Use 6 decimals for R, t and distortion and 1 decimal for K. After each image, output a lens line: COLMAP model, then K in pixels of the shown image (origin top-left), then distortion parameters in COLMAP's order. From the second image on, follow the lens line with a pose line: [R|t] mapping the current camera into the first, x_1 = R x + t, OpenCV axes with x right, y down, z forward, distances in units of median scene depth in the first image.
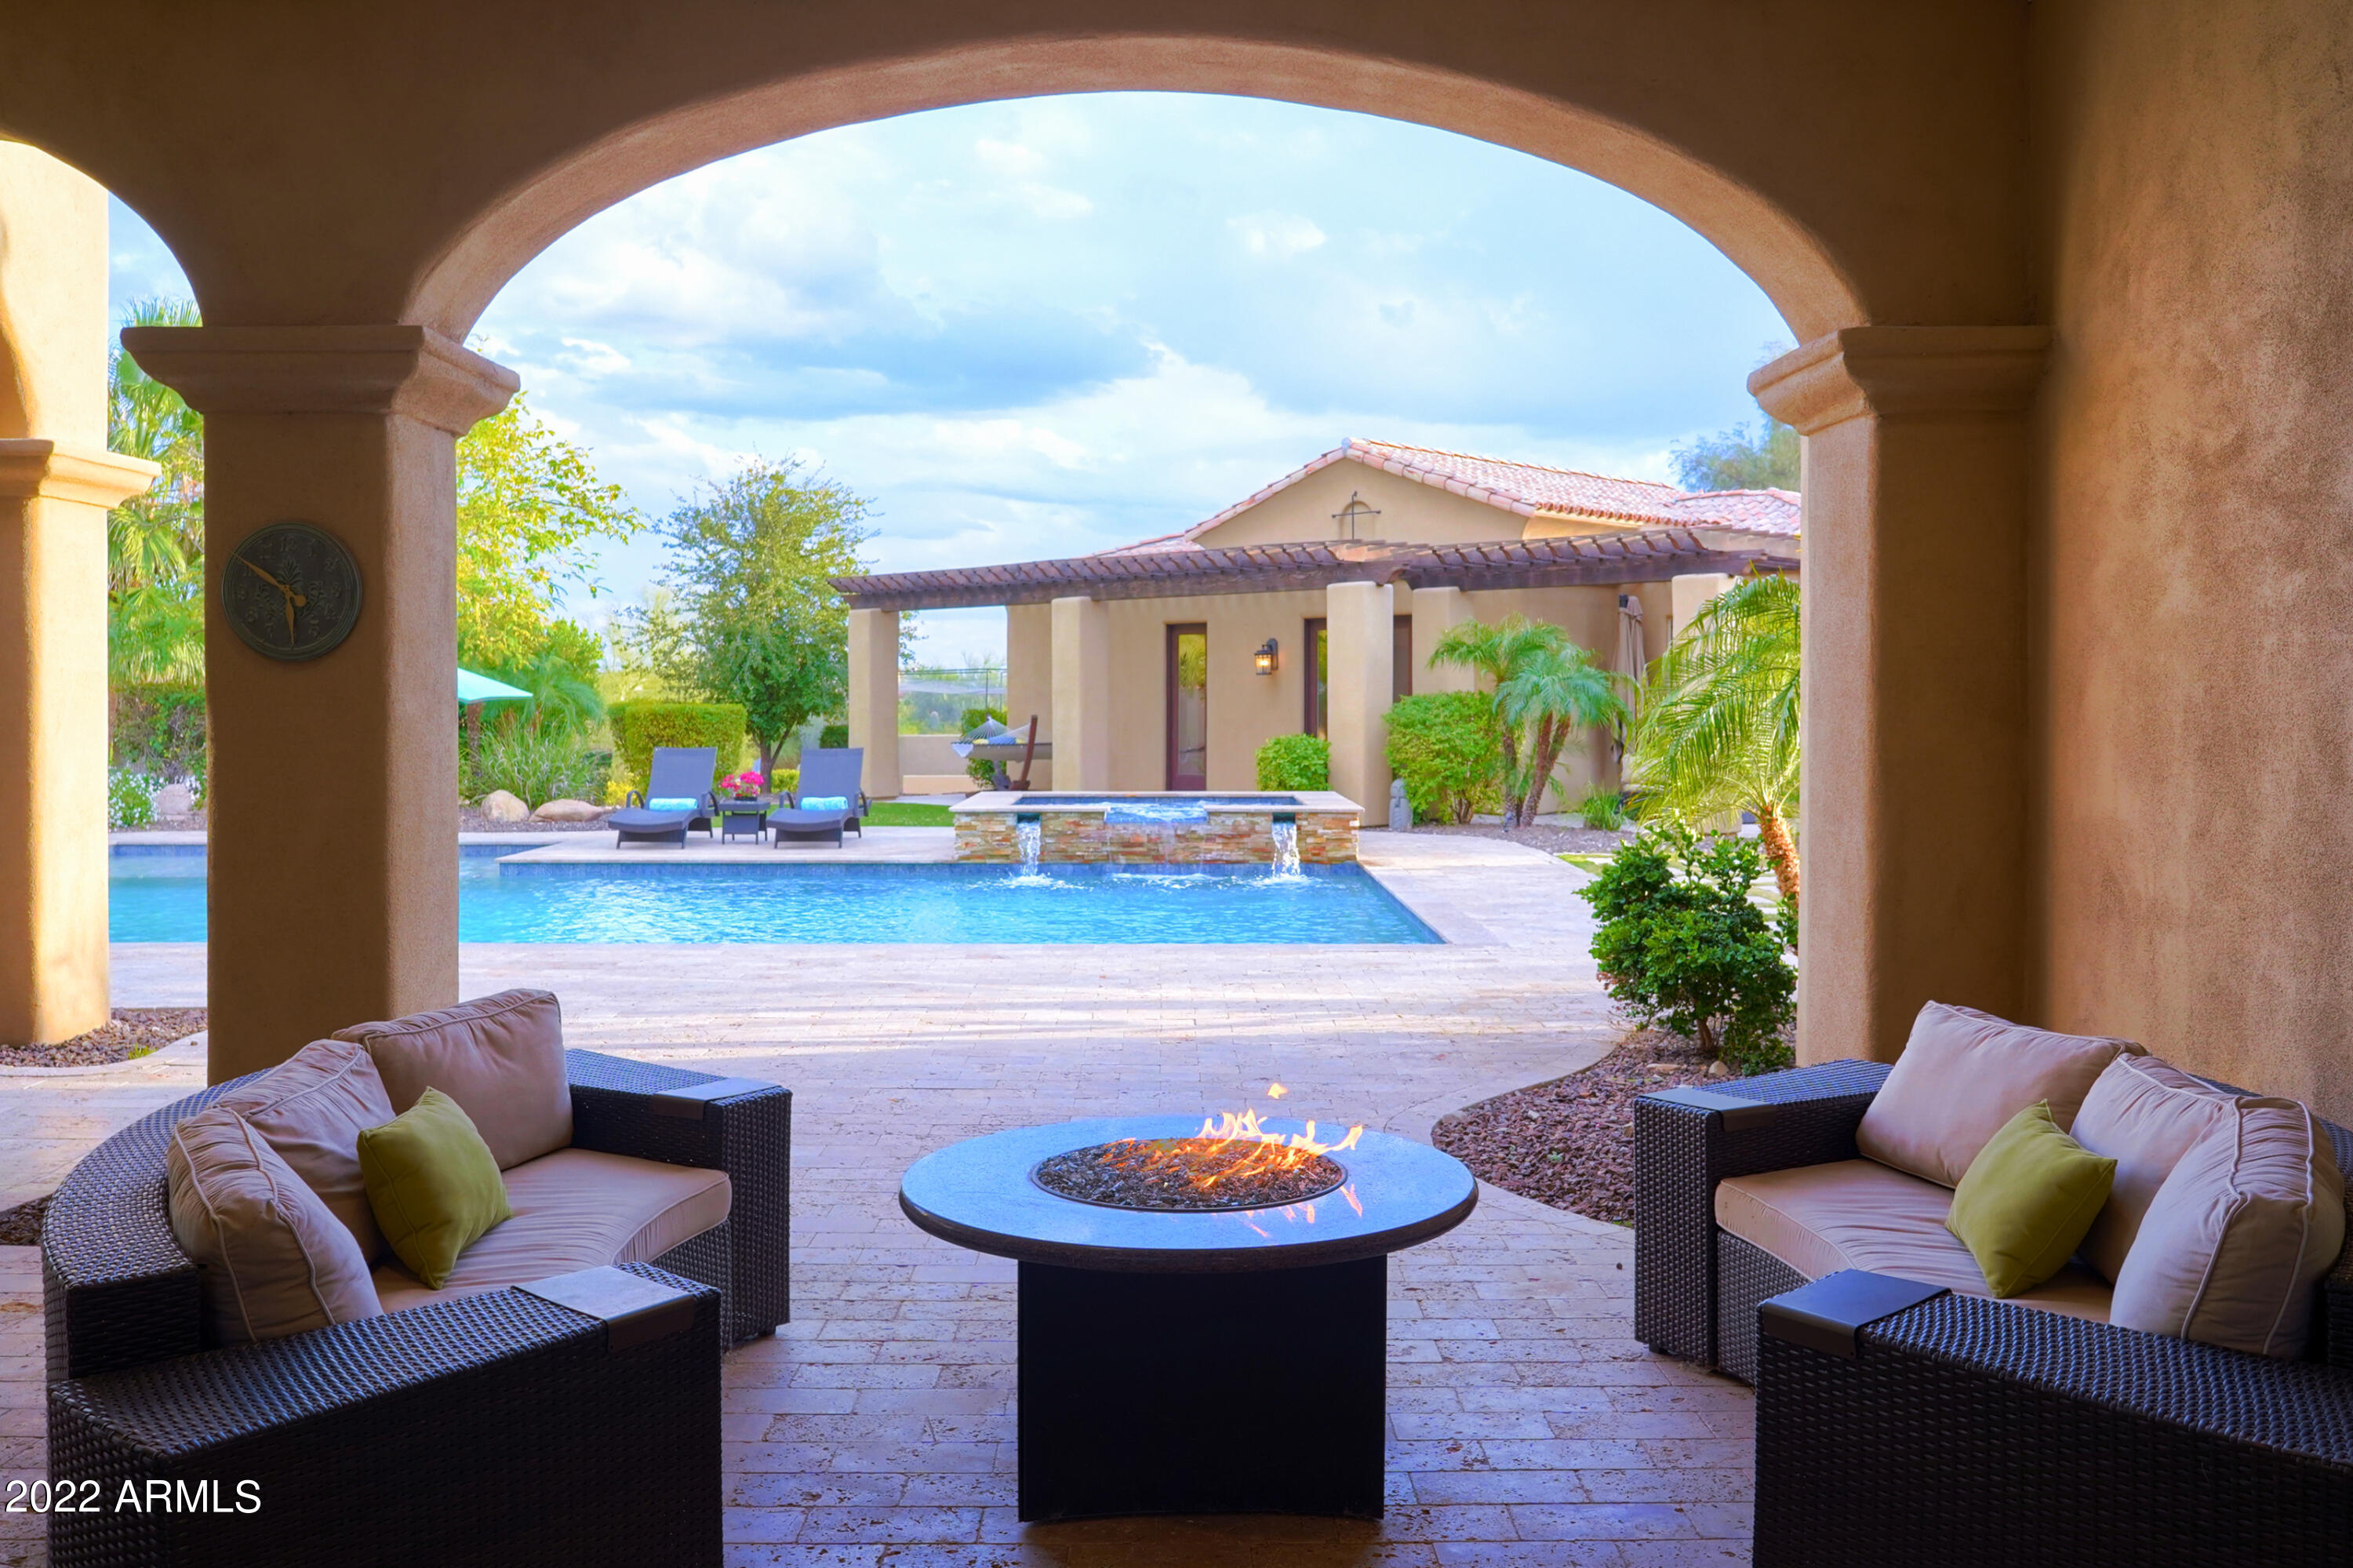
lens RADIAL K [[1814.7, 0, 1176.5], [0, 1814.7, 784.0], [0, 0, 1]] dist [-0.000864, -0.000273]
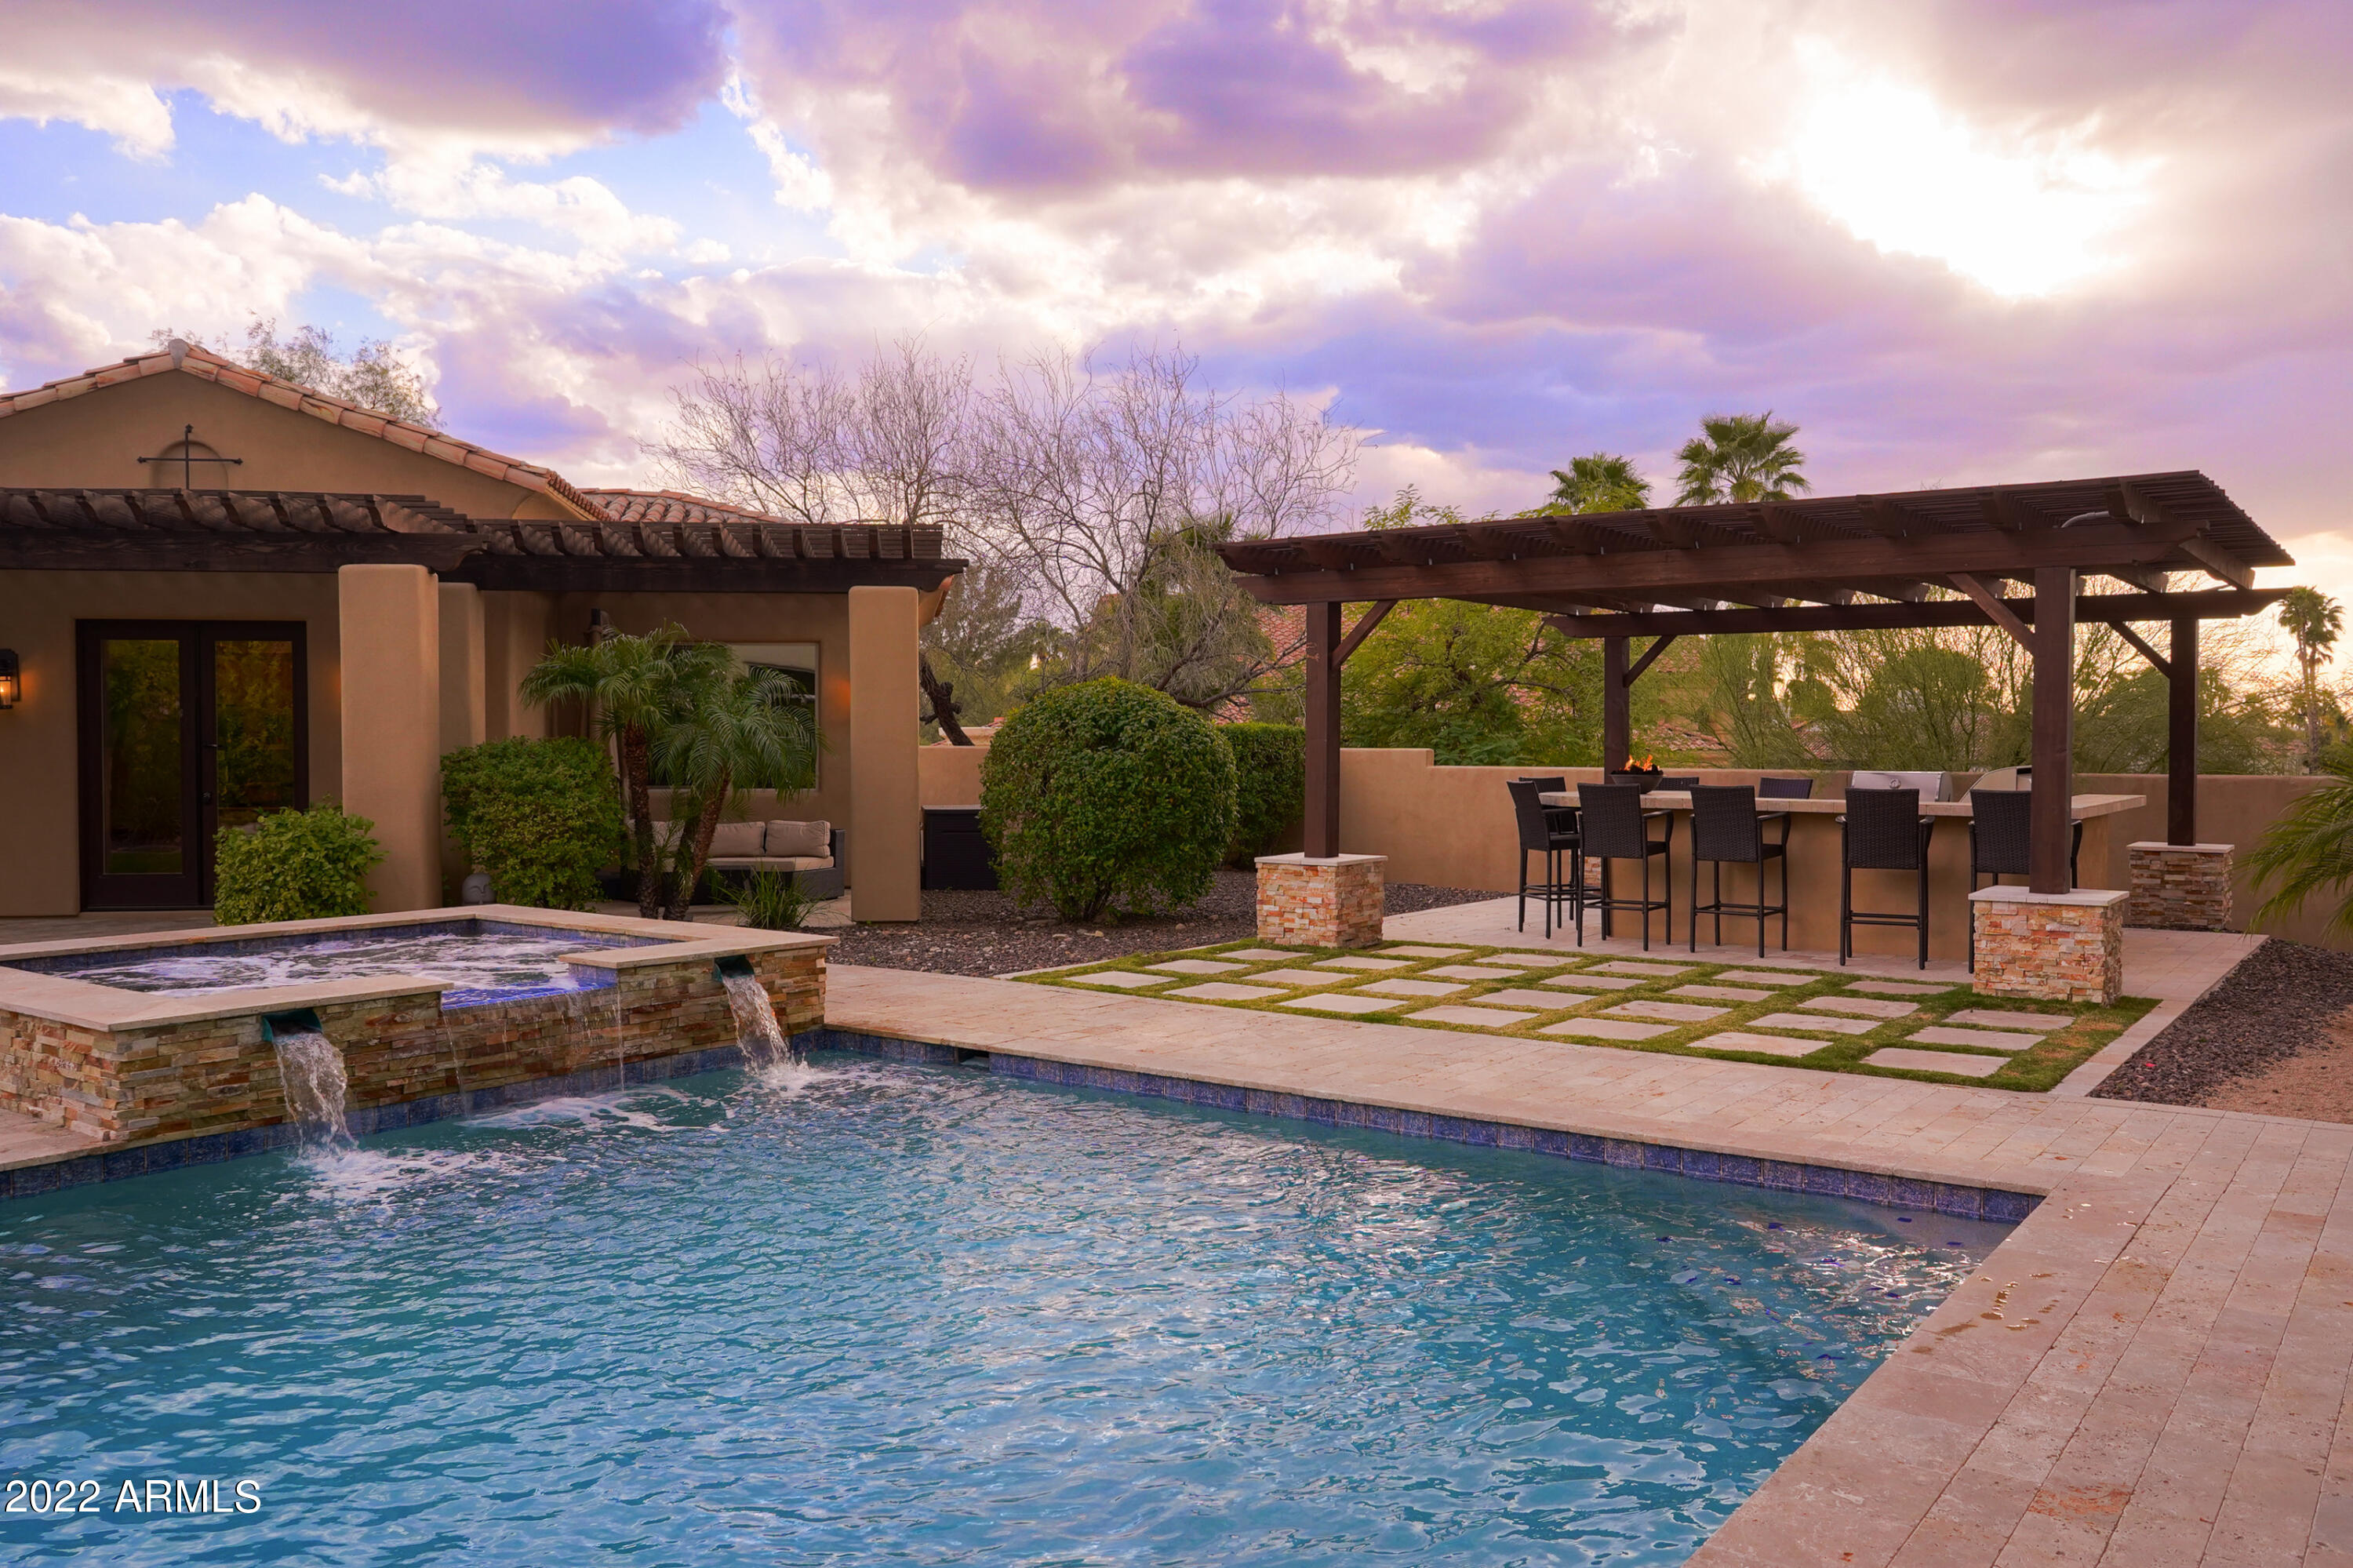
lens RADIAL K [[1814.7, 0, 1176.5], [0, 1814.7, 784.0], [0, 0, 1]] dist [-0.000864, -0.000273]
pose [[0.620191, -0.023725, 0.784092, -0.296510], [0.042952, 0.999070, -0.003744, -0.029475], [-0.783274, 0.036000, 0.620634, 0.538519]]
